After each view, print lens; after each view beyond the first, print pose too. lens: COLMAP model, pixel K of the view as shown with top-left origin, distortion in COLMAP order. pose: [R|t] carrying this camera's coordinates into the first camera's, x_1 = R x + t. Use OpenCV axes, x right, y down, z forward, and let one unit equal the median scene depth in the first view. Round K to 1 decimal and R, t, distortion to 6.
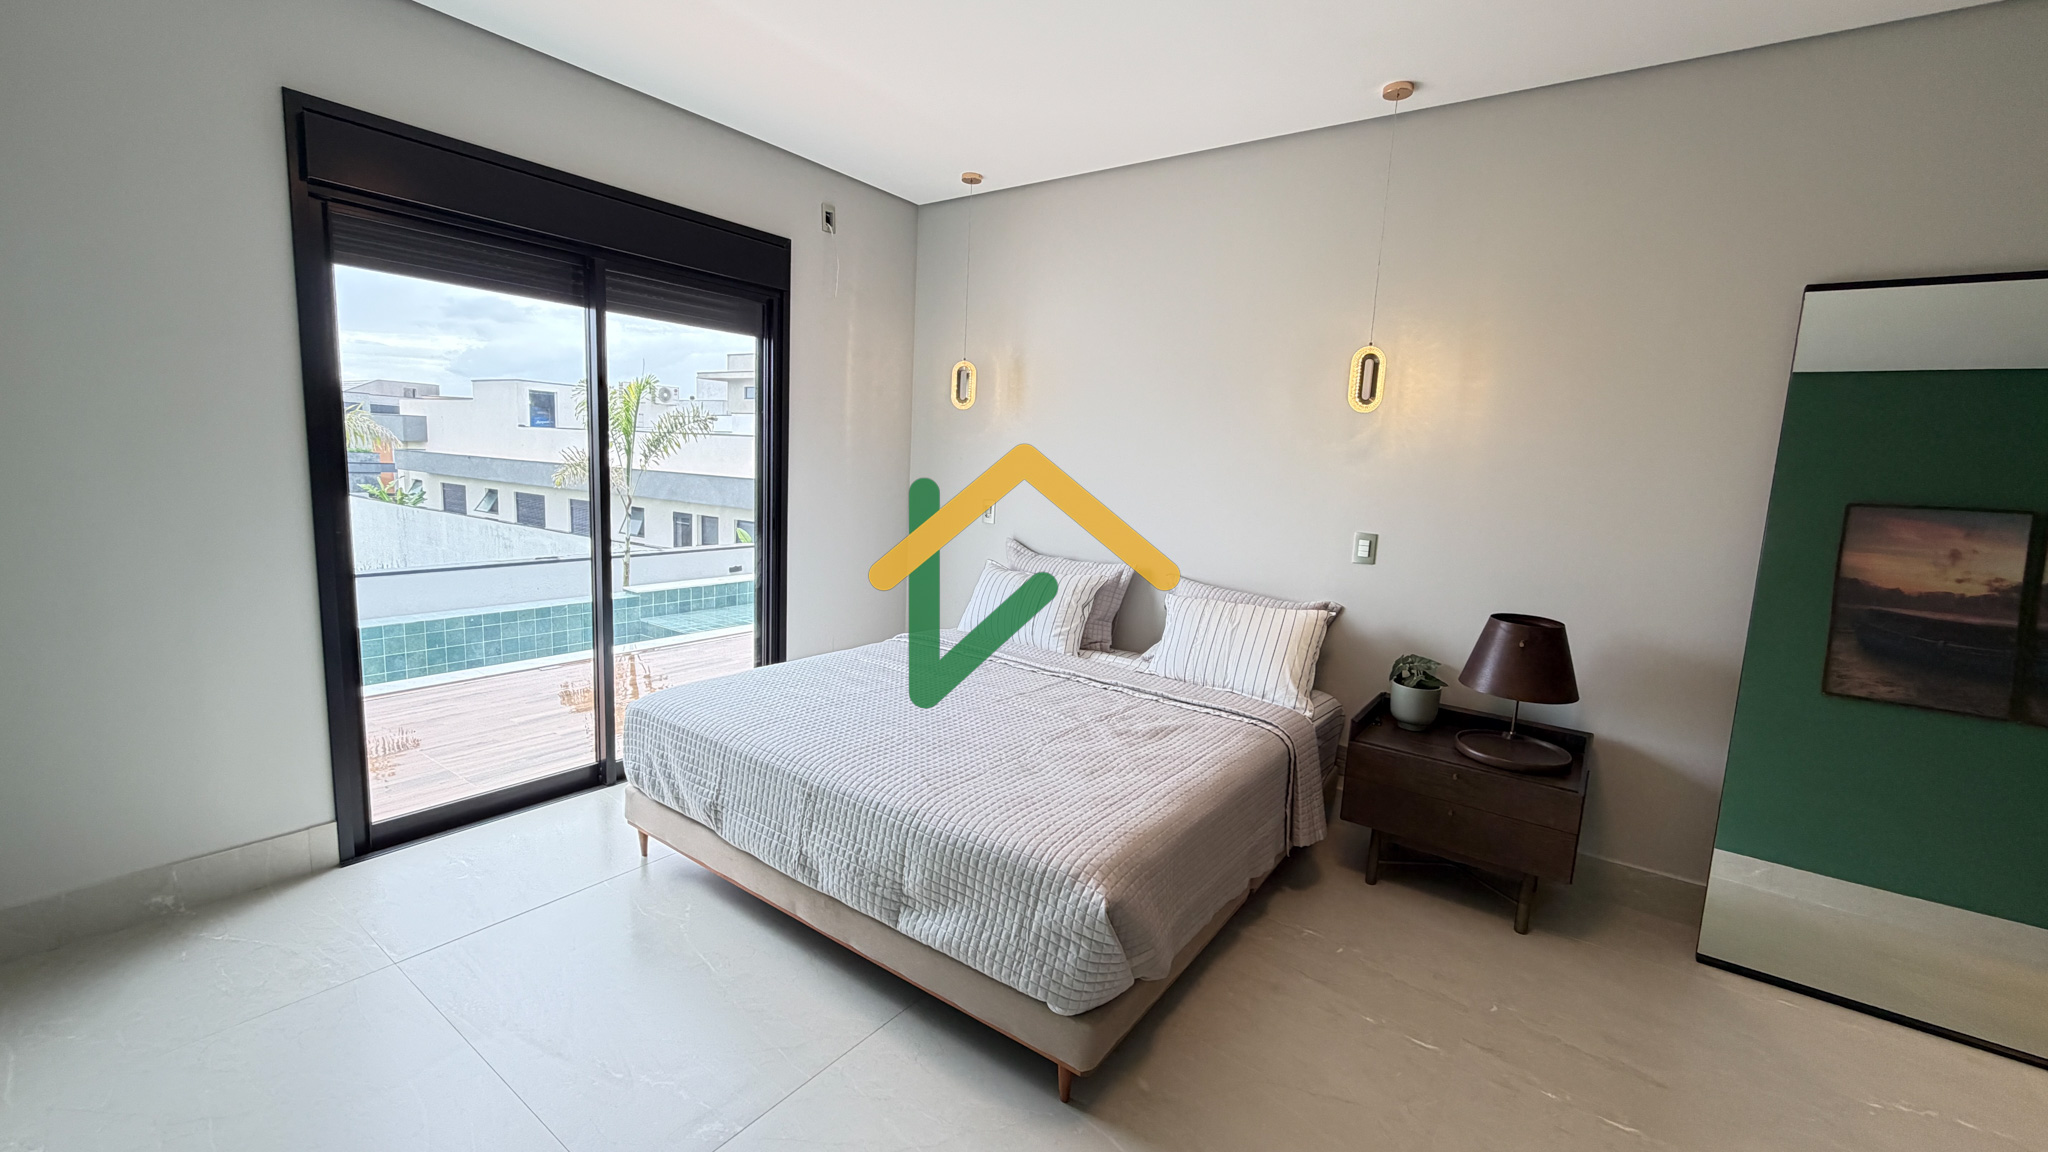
lens RADIAL K [[816.0, 0, 1016.6], [0, 816.0, 572.4], [0, 0, 1]] dist [0.000831, 0.000184]
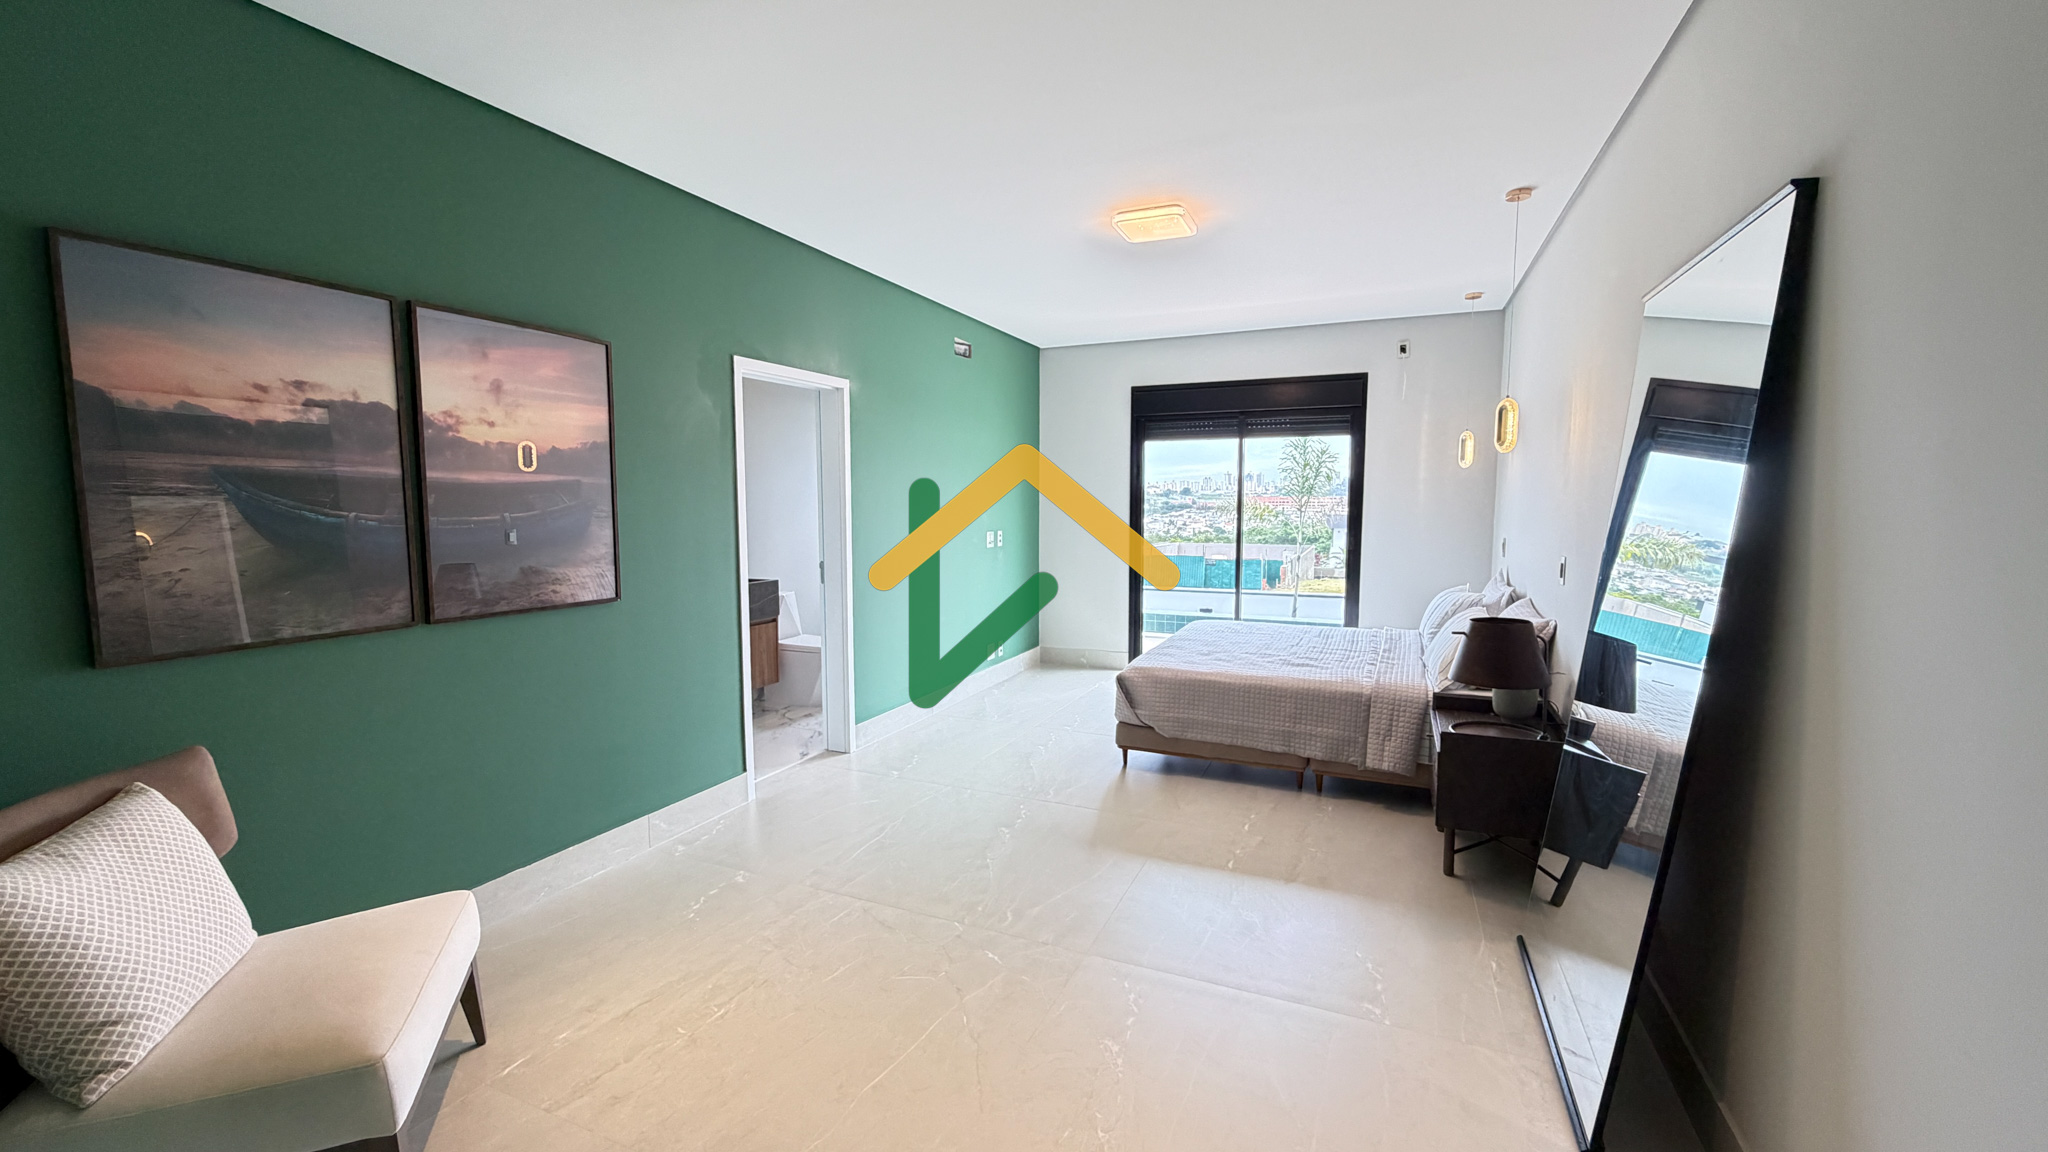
lens RADIAL K [[816.0, 0, 1016.6], [0, 816.0, 572.4], [0, 0, 1]] dist [0.000831, 0.000184]
pose [[0.218876, 0.044248, -0.974749, 1.351254], [-0.124855, 0.992029, 0.016997, 0.042394], [0.967732, 0.117982, 0.222656, 0.042574]]
